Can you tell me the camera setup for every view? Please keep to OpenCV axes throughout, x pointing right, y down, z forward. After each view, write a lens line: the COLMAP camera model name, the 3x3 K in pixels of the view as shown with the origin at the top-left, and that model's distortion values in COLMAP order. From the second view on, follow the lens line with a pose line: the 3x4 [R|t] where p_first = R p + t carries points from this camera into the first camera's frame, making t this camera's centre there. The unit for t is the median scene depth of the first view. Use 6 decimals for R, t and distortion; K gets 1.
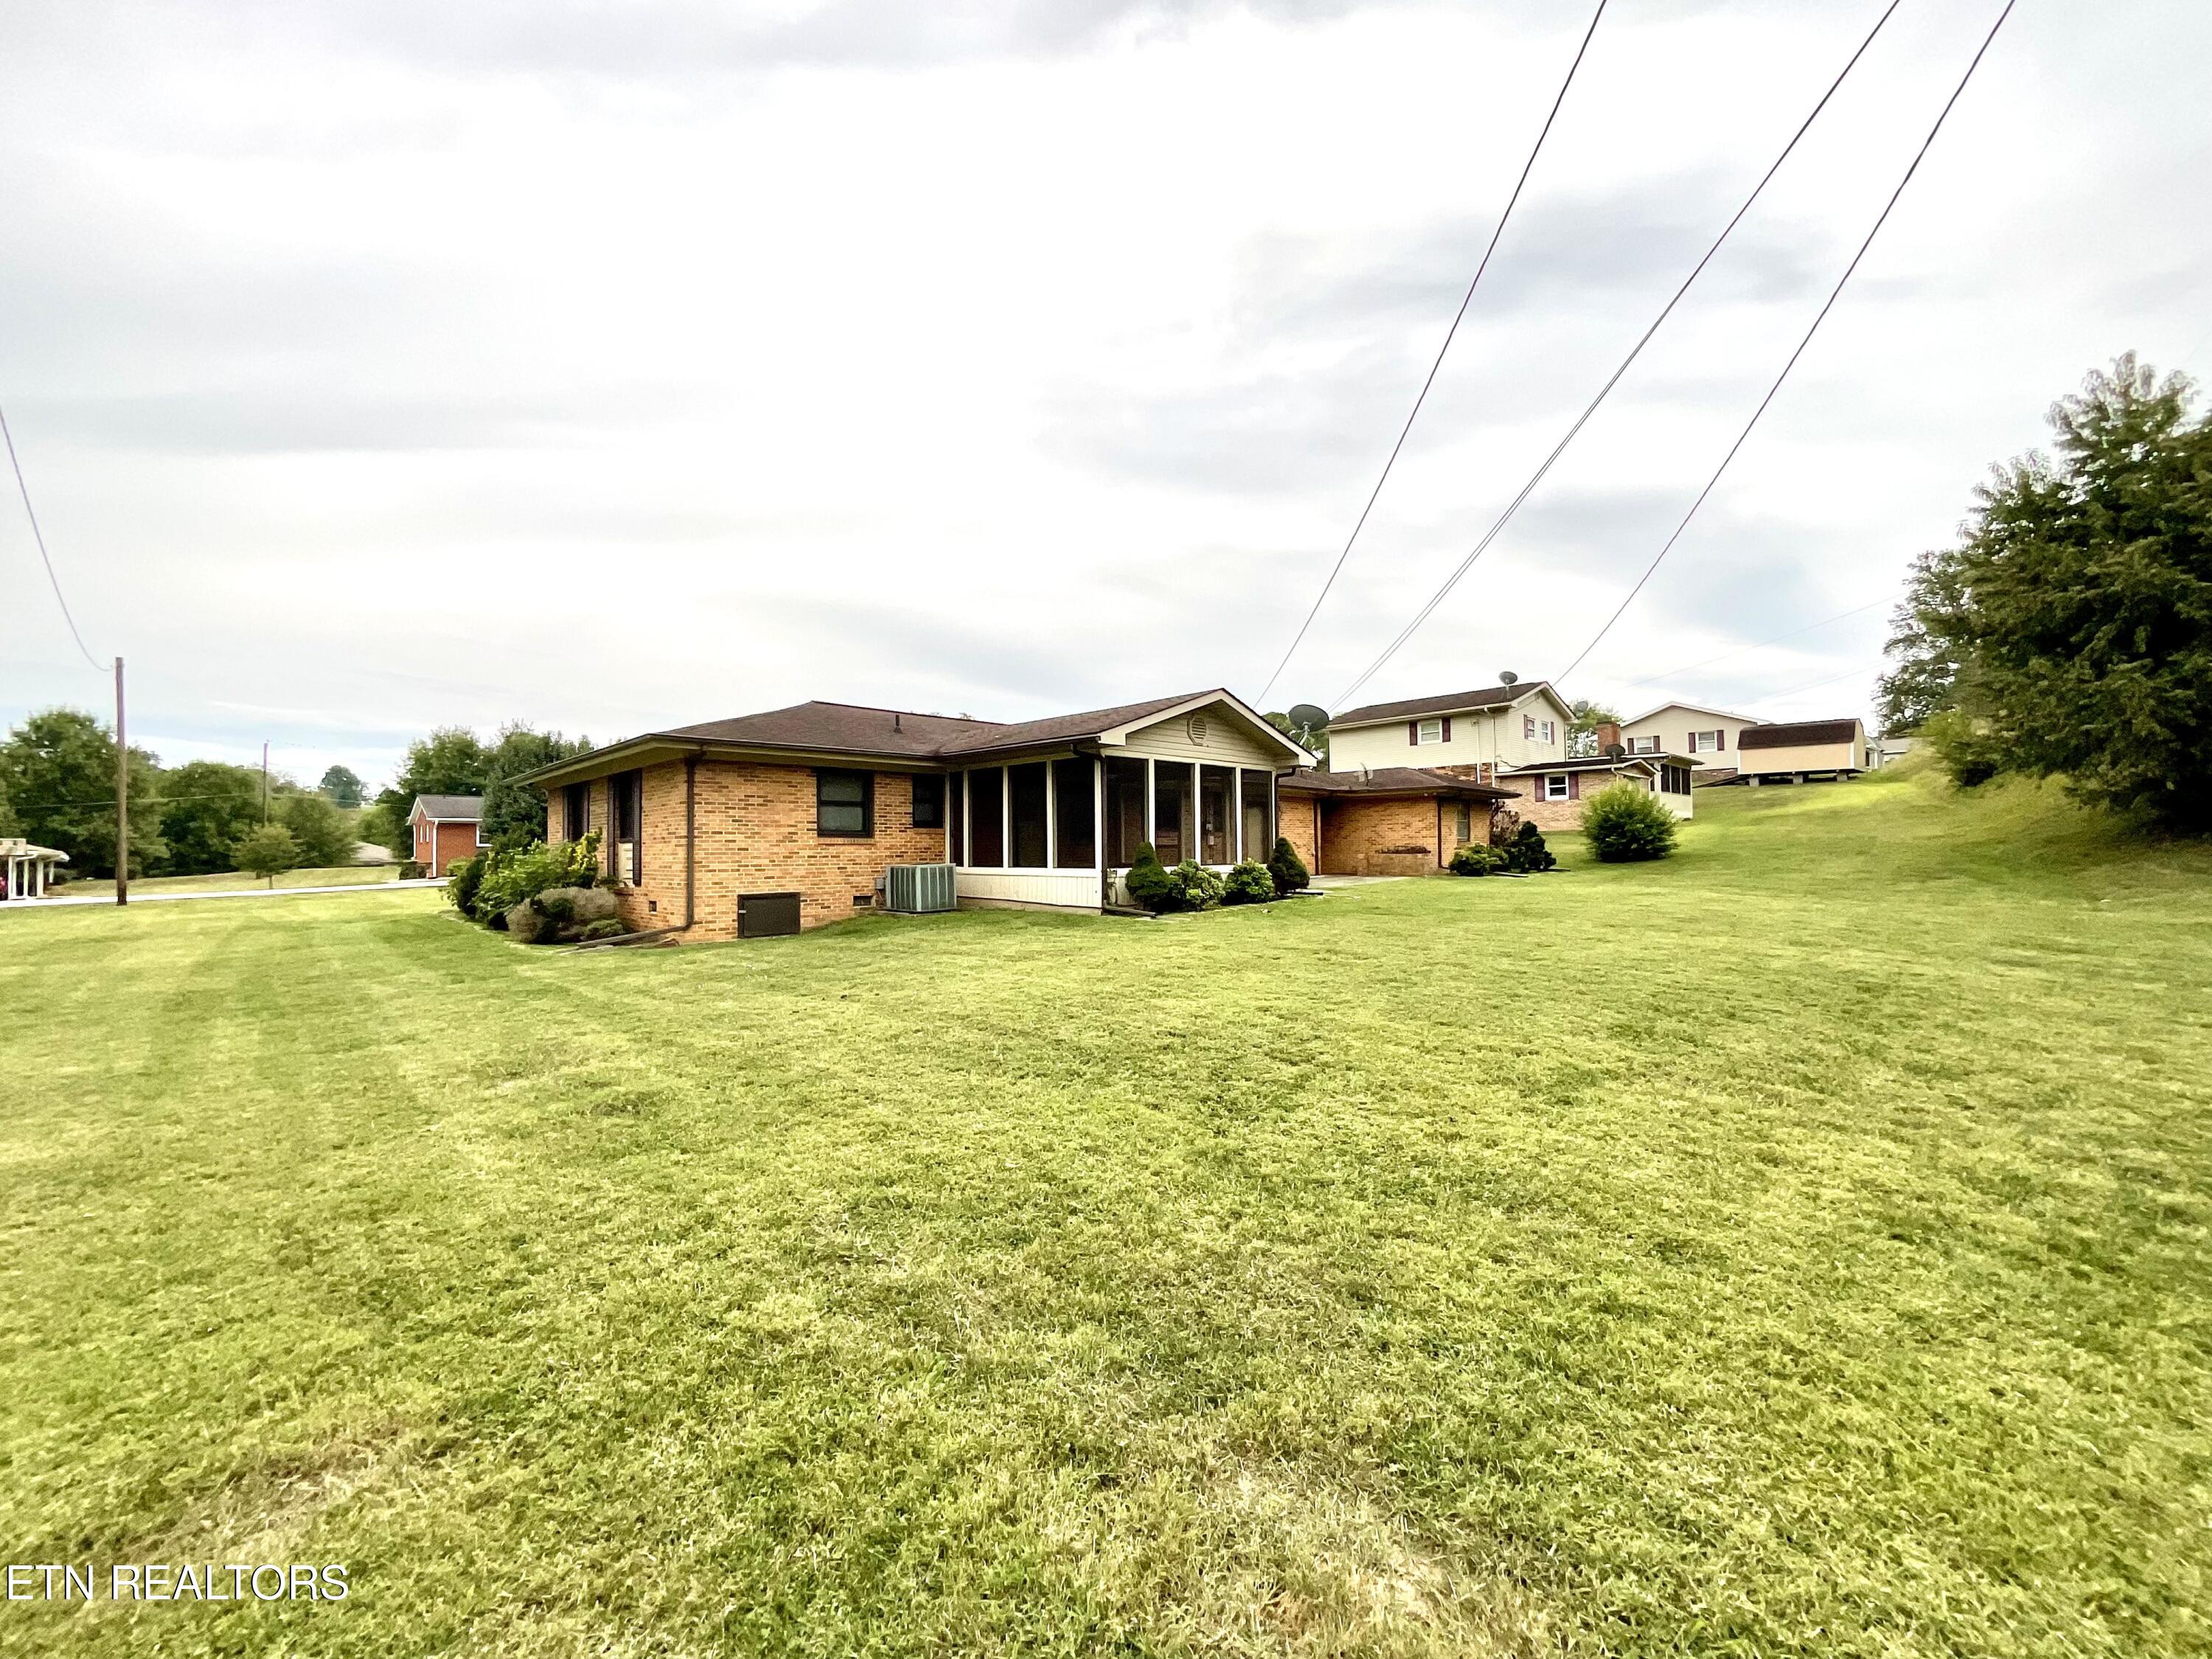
lens RADIAL K [[901.9, 0, 1093.5], [0, 901.9, 833.2], [0, 0, 1]] dist [0.006427, -0.000952]
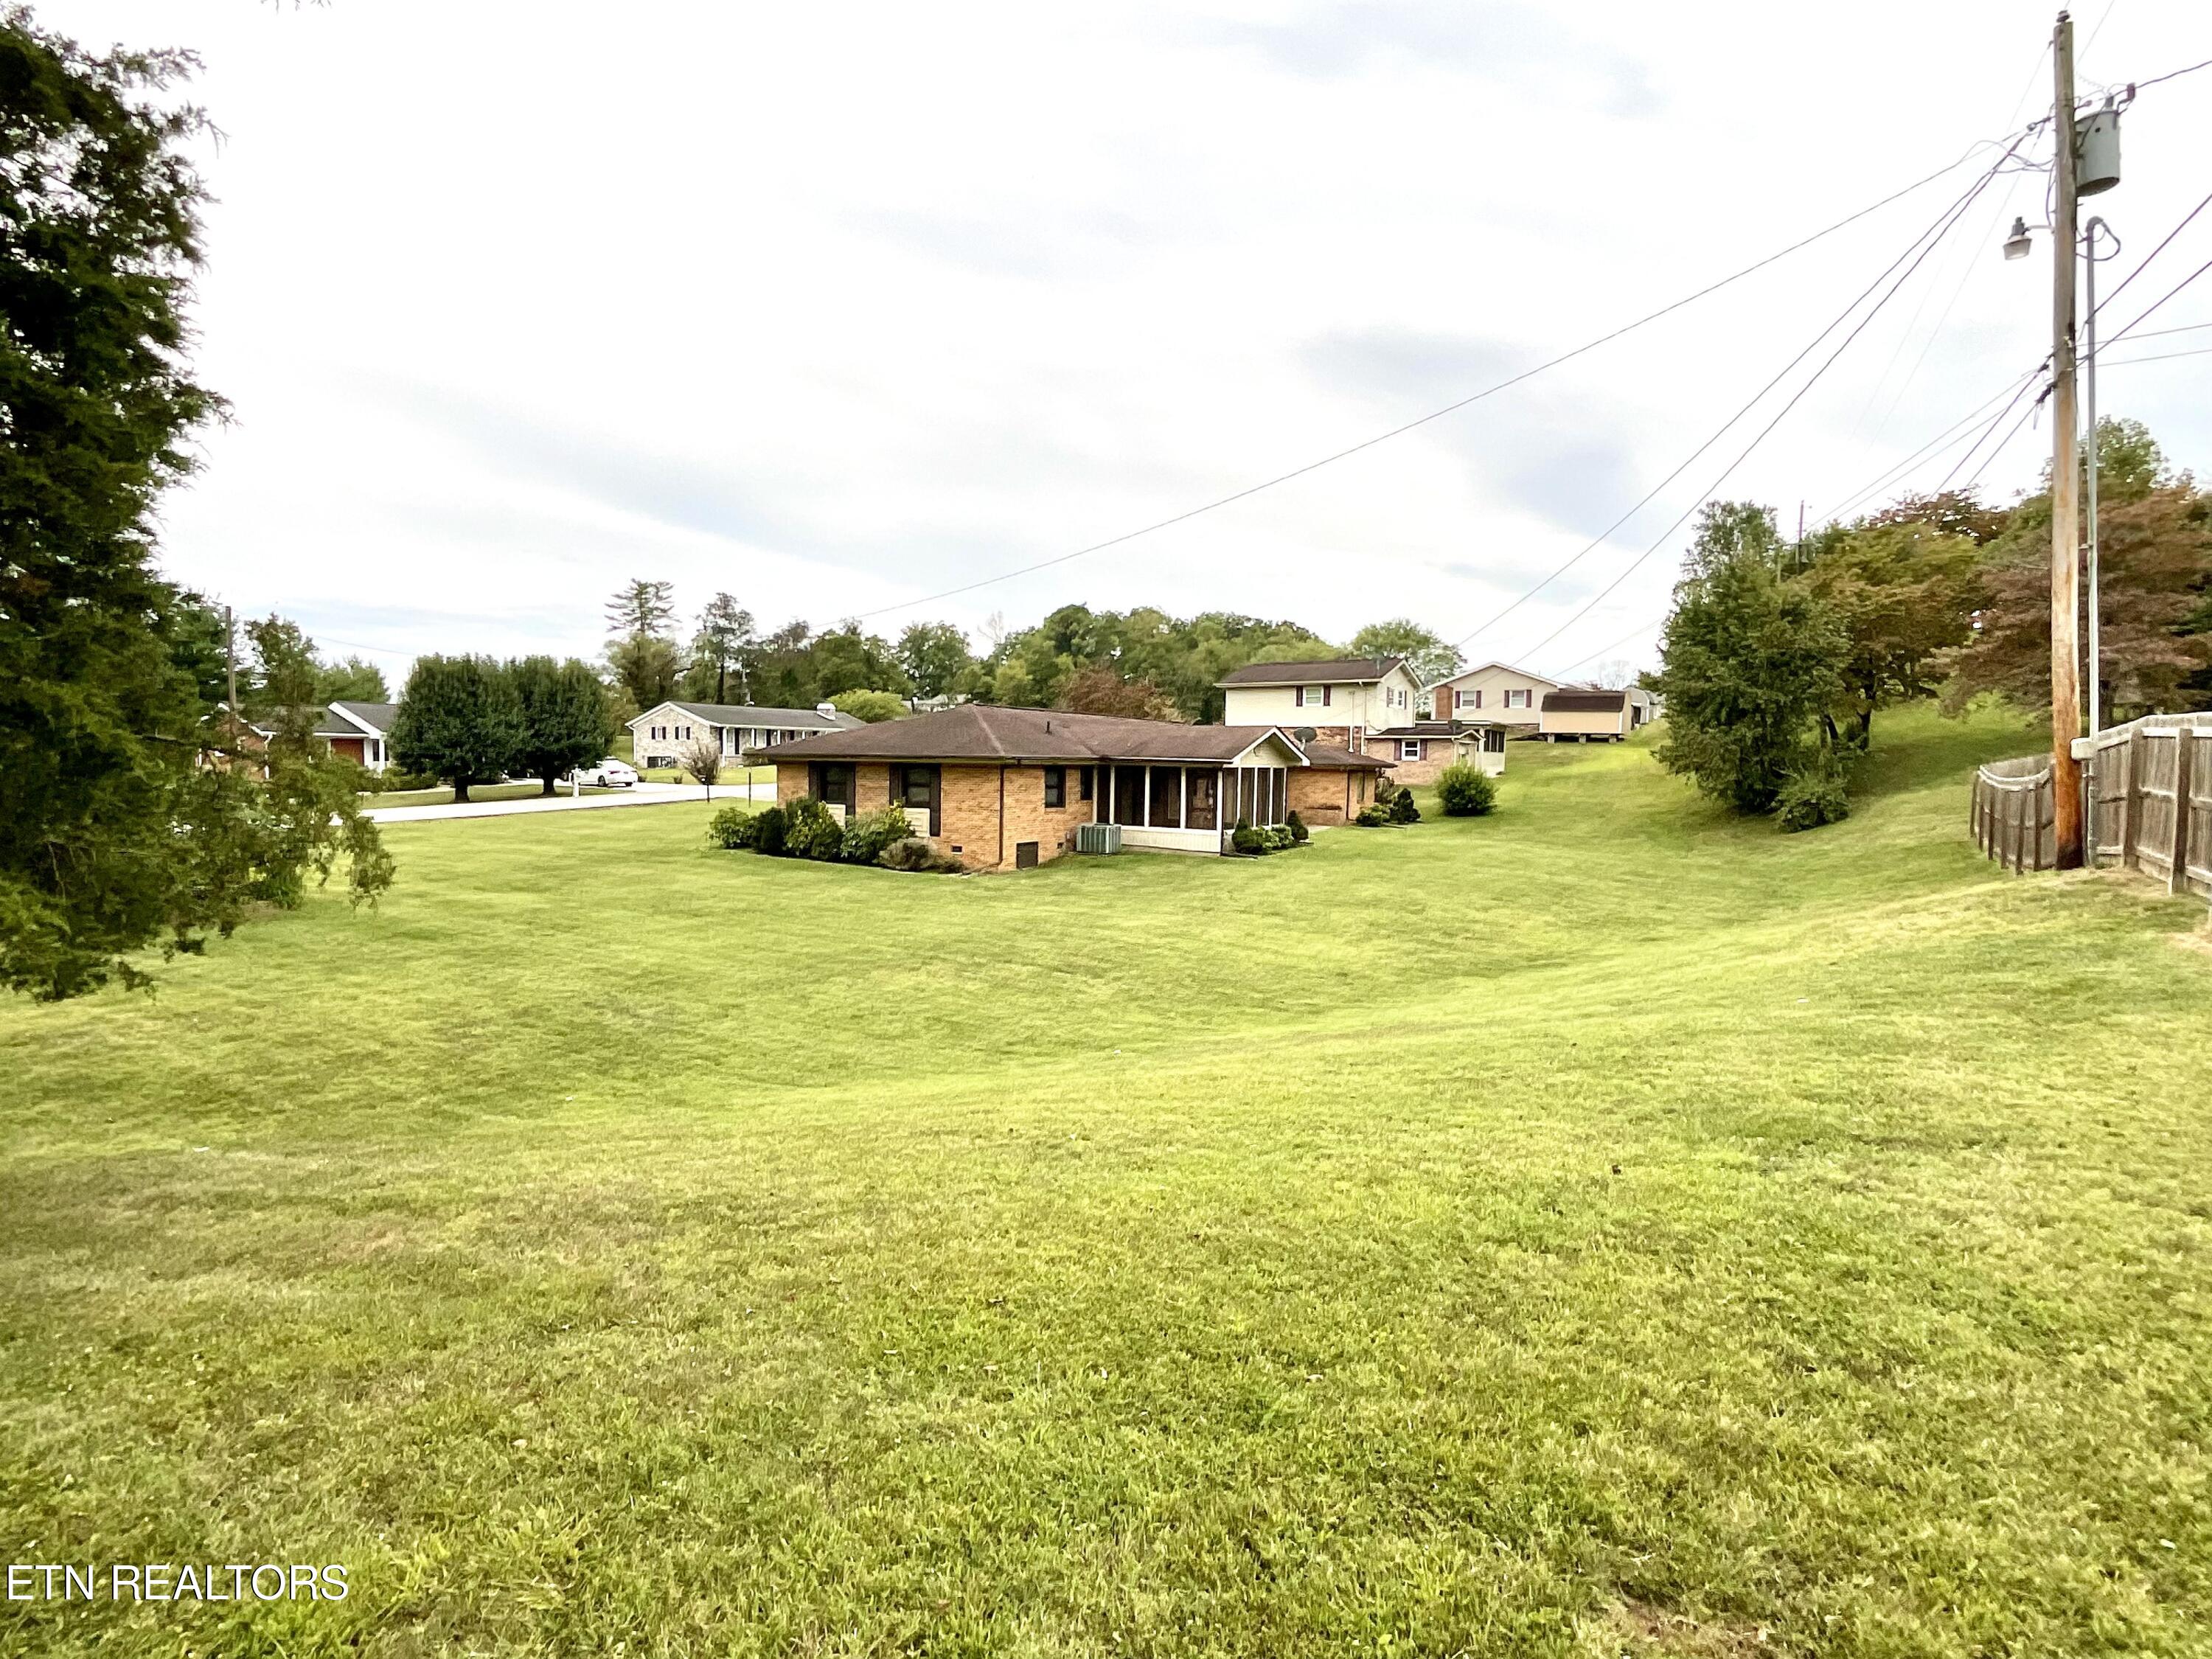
lens RADIAL K [[1121.5, 0, 1112.7], [0, 1121.5, 829.6], [0, 0, 1]] dist [0.000361, -0.000046]
pose [[0.967360, 0.009763, 0.253216, -0.410022], [-0.029270, 0.996874, 0.073382, -0.064099], [-0.251708, -0.078398, 0.964623, -0.588699]]
